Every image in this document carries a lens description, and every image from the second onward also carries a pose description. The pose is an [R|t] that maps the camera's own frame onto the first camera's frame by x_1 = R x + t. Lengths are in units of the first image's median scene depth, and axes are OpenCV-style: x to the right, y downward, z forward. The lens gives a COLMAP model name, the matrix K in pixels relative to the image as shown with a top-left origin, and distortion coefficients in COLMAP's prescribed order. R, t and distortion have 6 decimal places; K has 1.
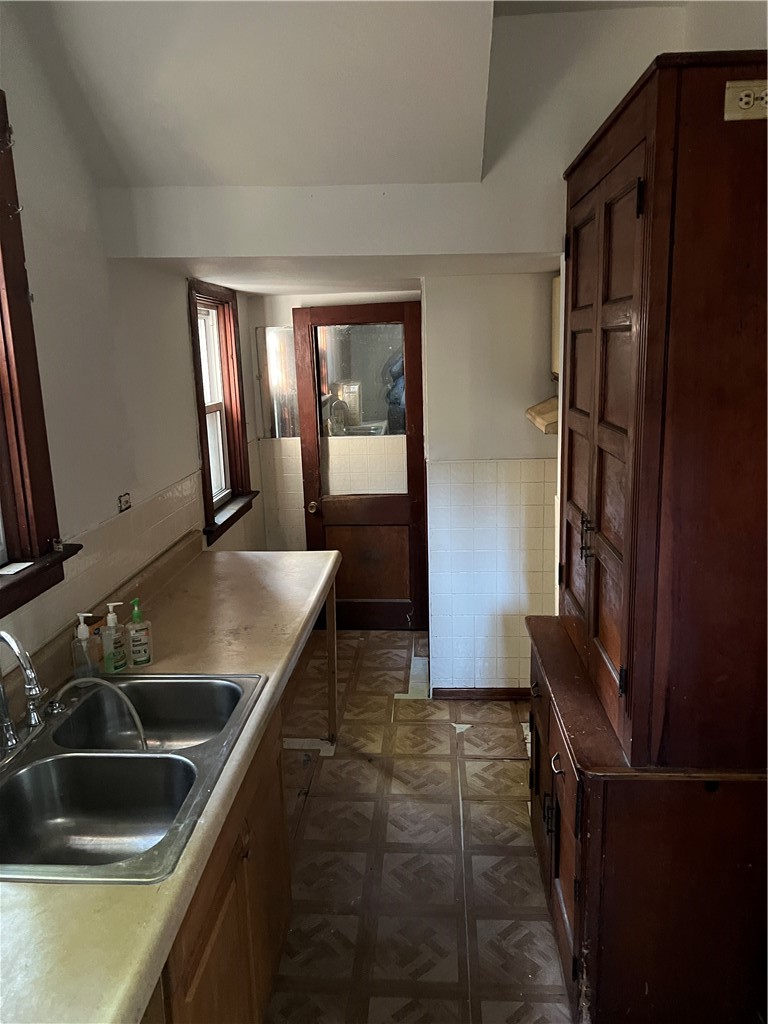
lens RADIAL K [[774.7, 0, 384.2], [0, 774.7, 513.0], [0, 0, 1]] dist [0.000663, 0.000196]
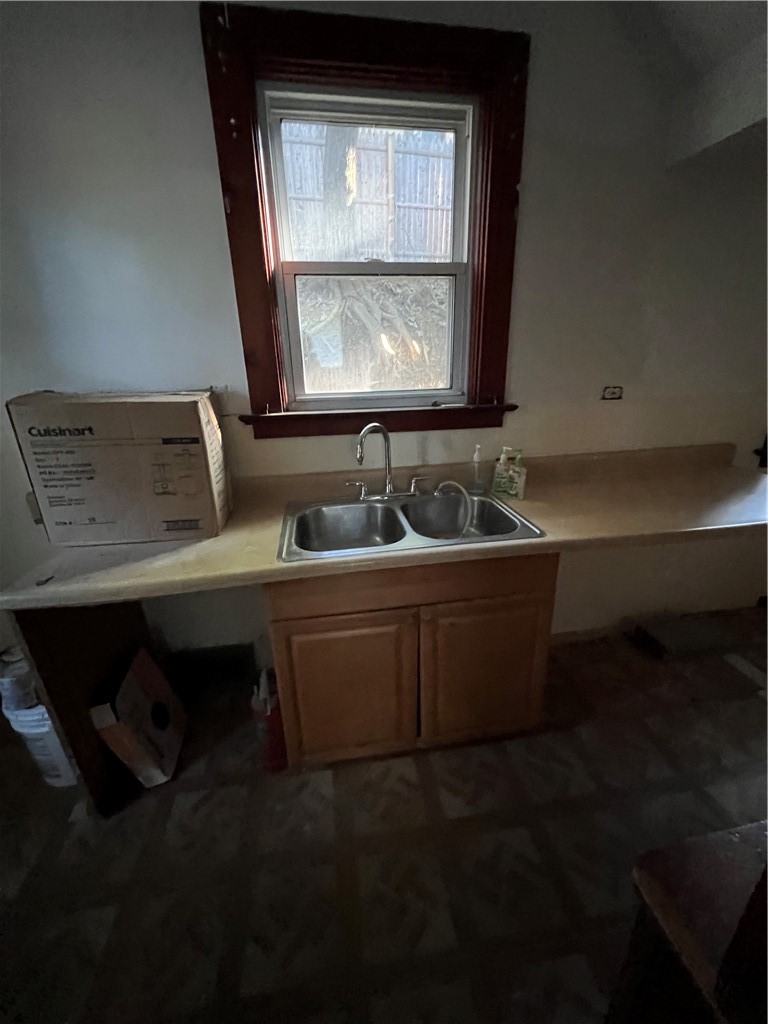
lens RADIAL K [[417.4, 0, 383.9], [0, 417.4, 513.0], [0, 0, 1]] dist [0.013113, 0.000198]
pose [[0.226226, 0.361663, -0.904446, 0.339215], [-0.193386, 0.926711, 0.322195, 0.022702], [0.954685, 0.102018, 0.279586, 0.567459]]
